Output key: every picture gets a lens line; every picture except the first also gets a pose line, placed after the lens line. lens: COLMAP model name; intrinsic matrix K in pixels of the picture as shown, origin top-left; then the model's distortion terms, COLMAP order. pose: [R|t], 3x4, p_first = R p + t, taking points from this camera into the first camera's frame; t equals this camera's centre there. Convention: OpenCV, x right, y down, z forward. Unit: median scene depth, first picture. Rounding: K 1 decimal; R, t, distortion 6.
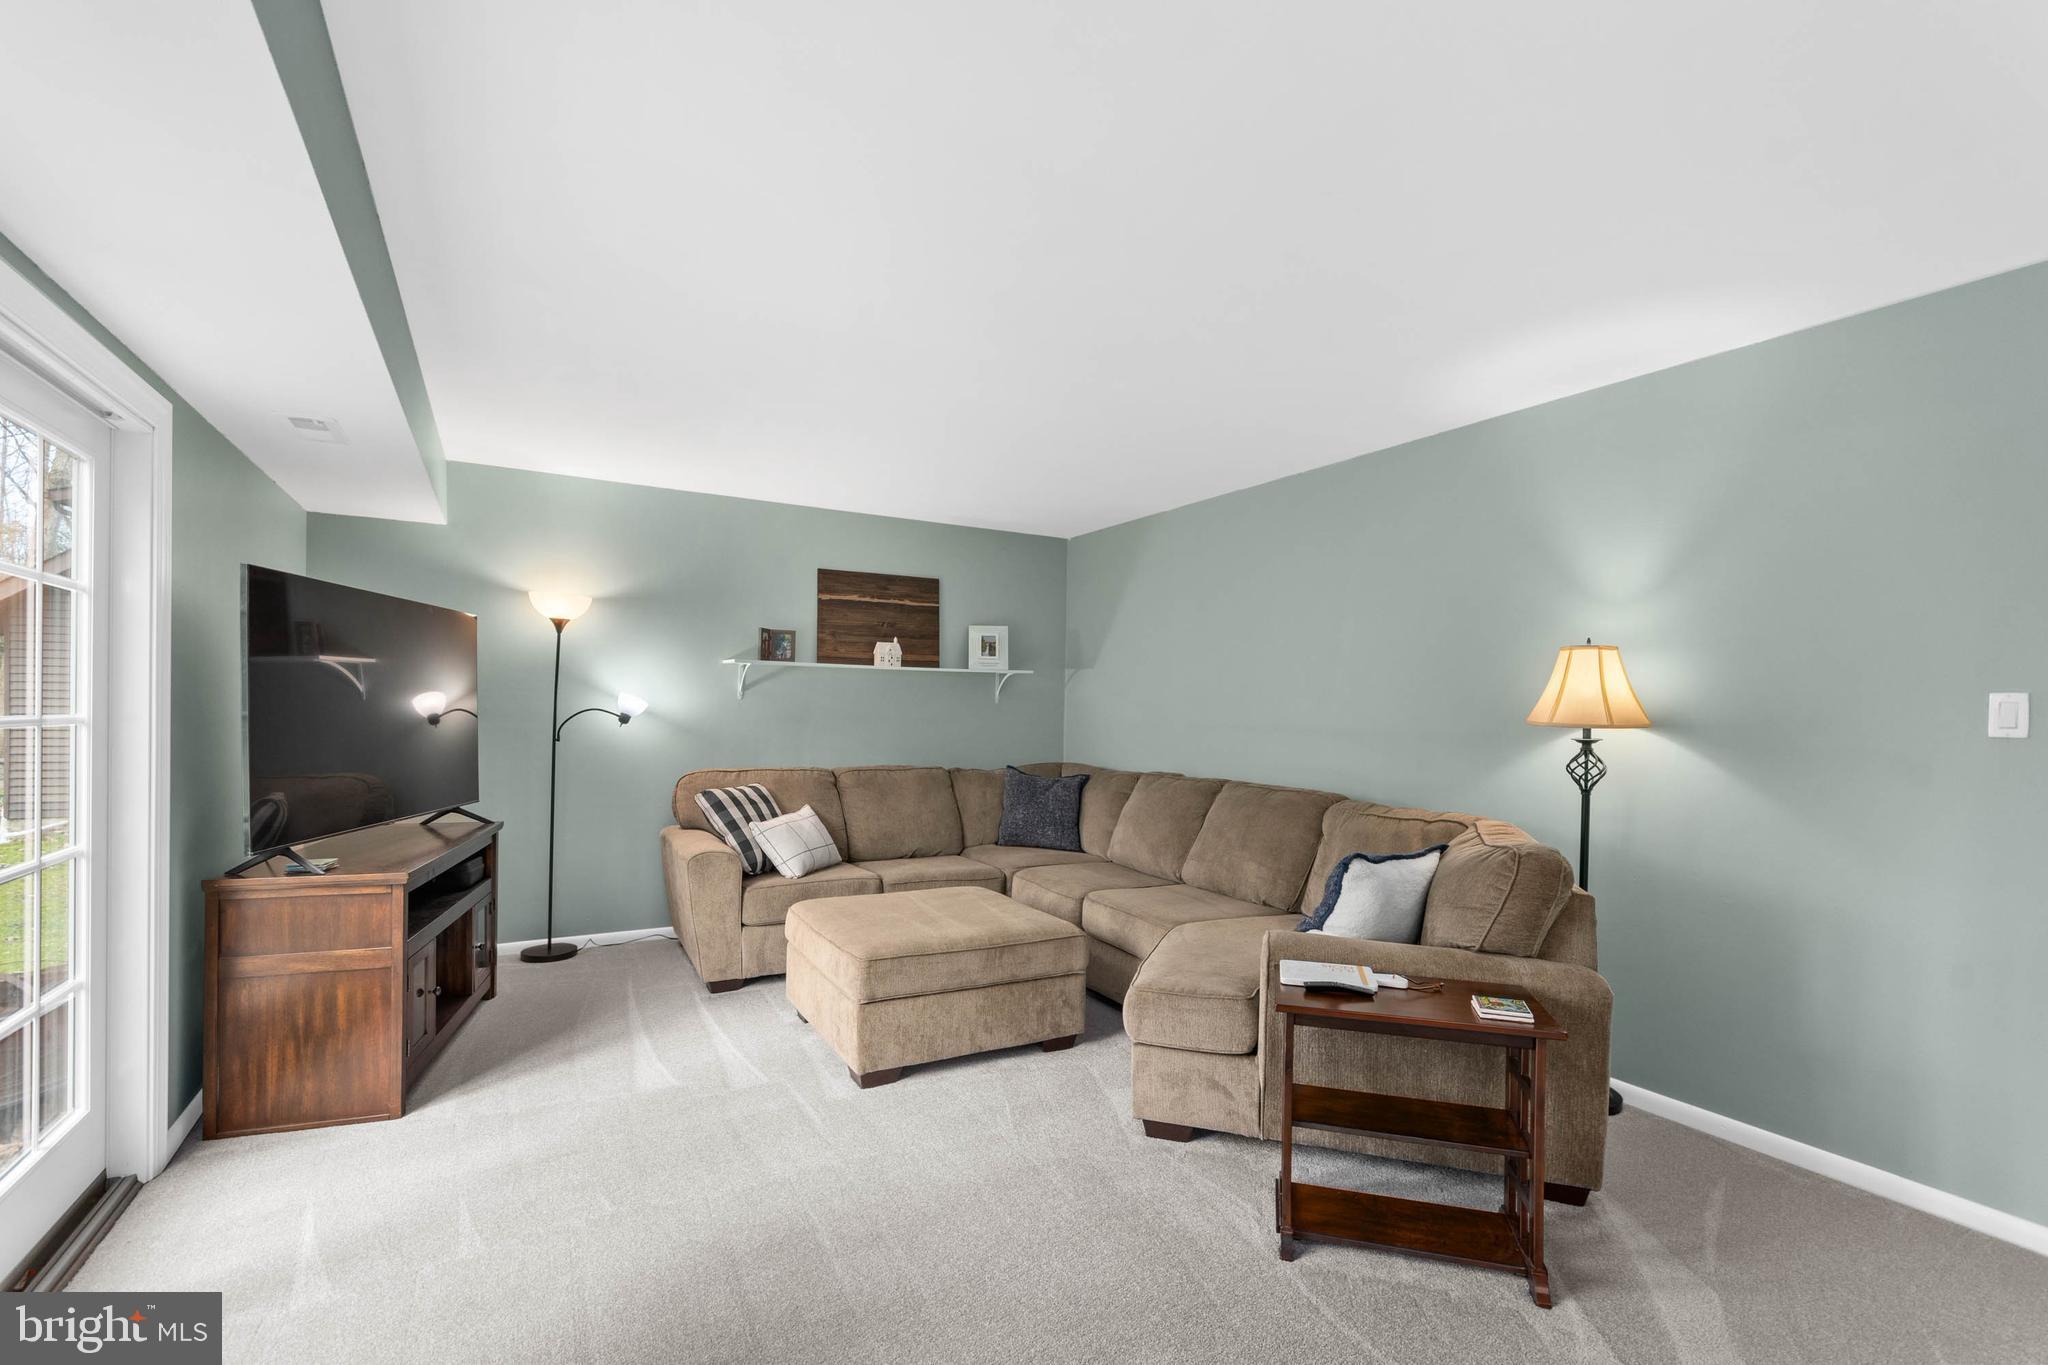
lens RADIAL K [[921.7, 0, 1027.0], [0, 921.7, 688.3], [0, 0, 1]] dist [0.002427, 0.000464]
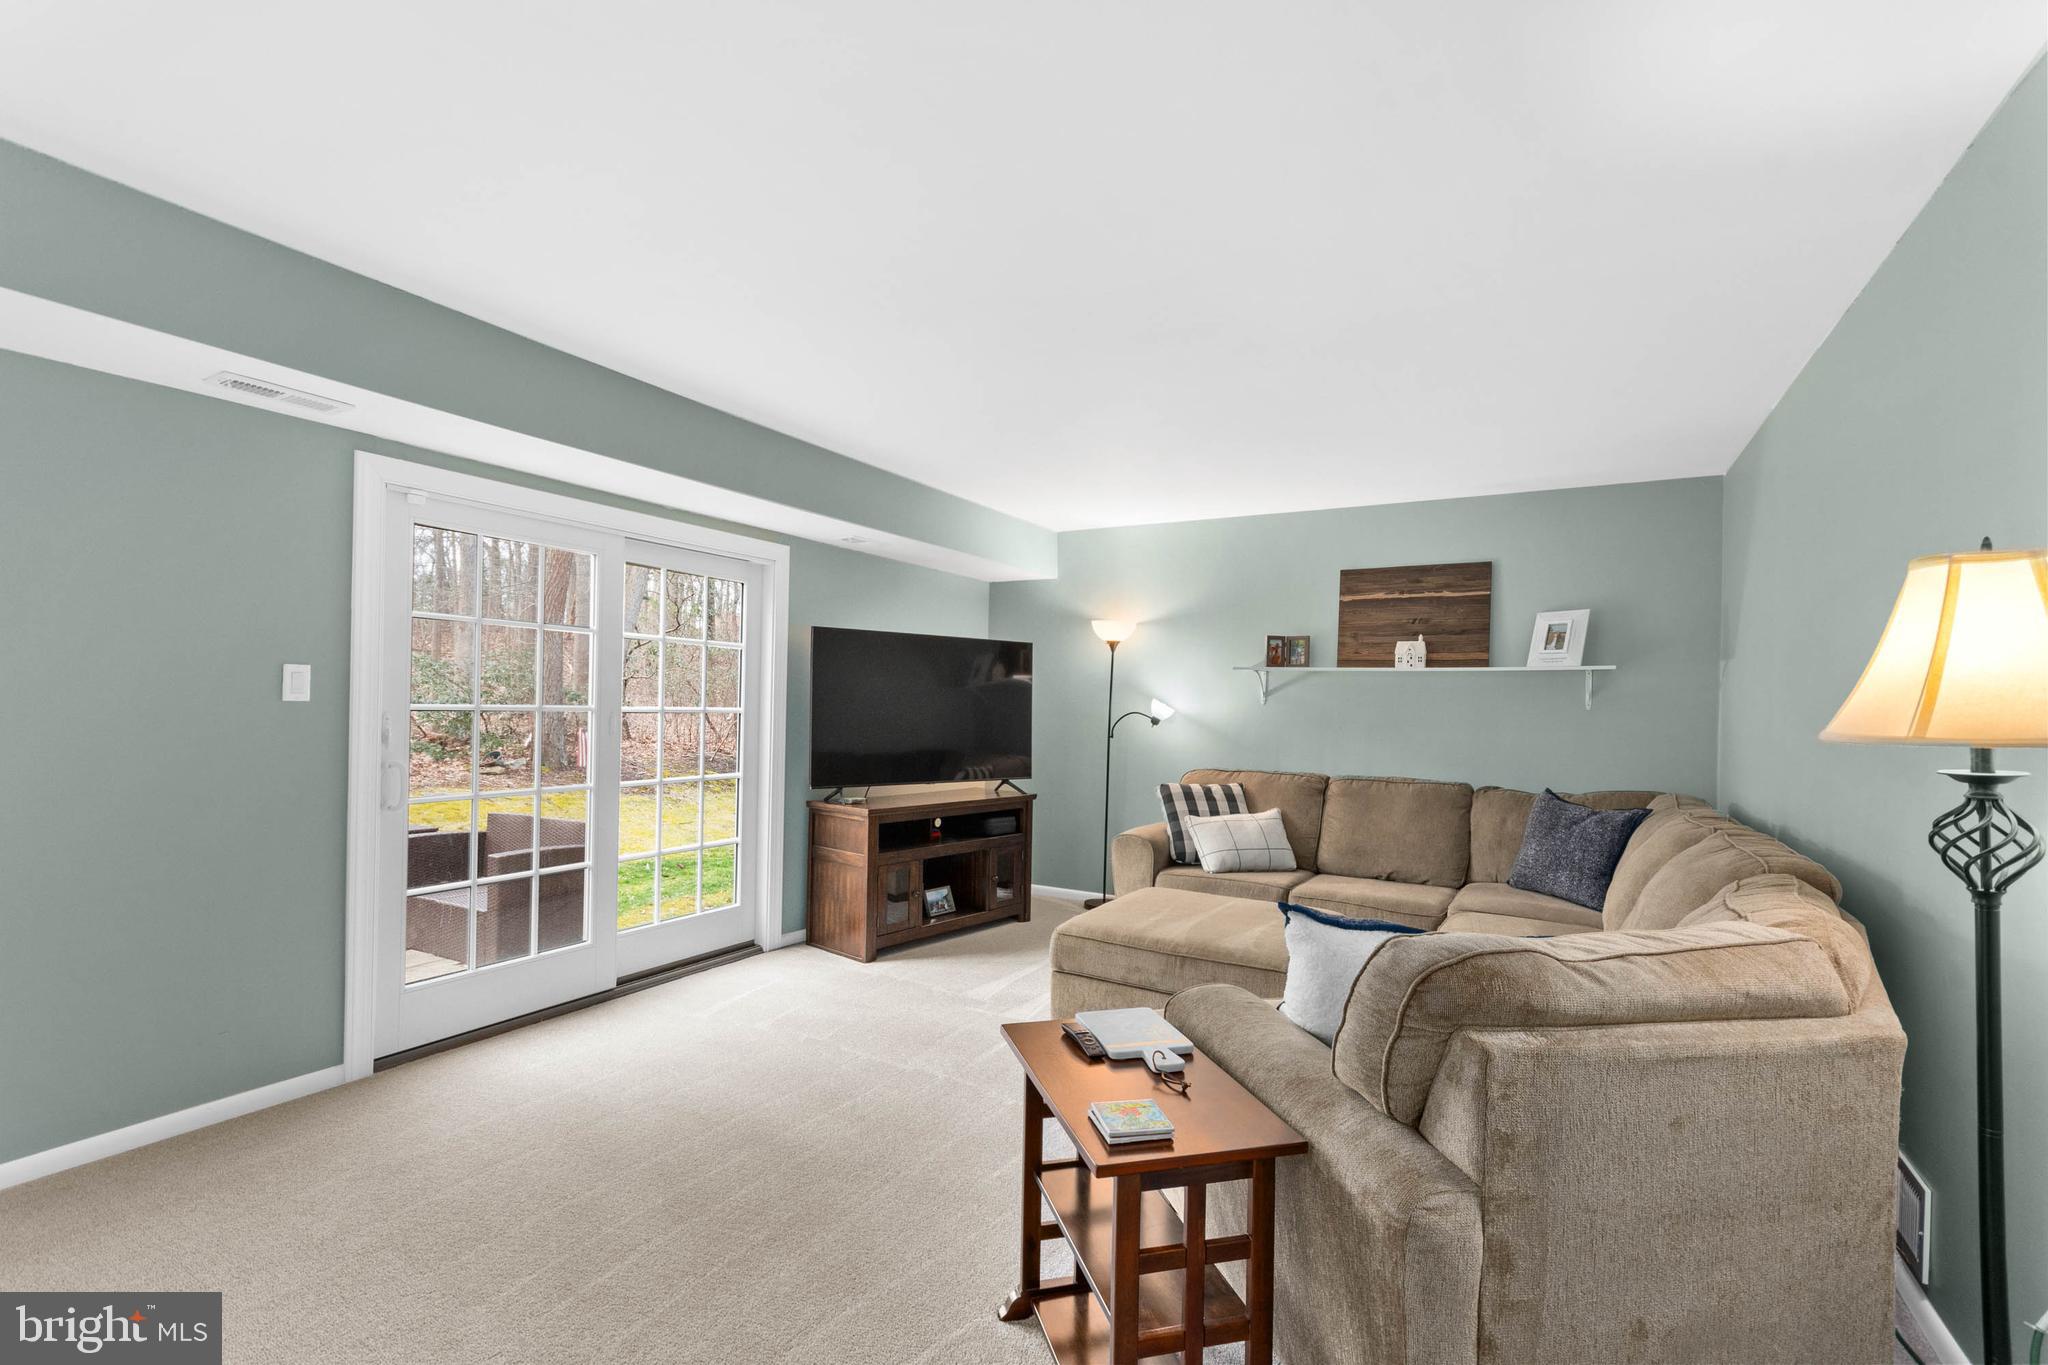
lens RADIAL K [[902.9, 0, 1025.6], [0, 902.9, 702.7], [0, 0, 1]] dist [0.000292, 0.000151]
pose [[0.506350, -0.007564, -0.862295, 0.436872], [0.006218, 0.999968, -0.005121, 0.012897], [0.862306, -0.002769, 0.506380, 0.241457]]
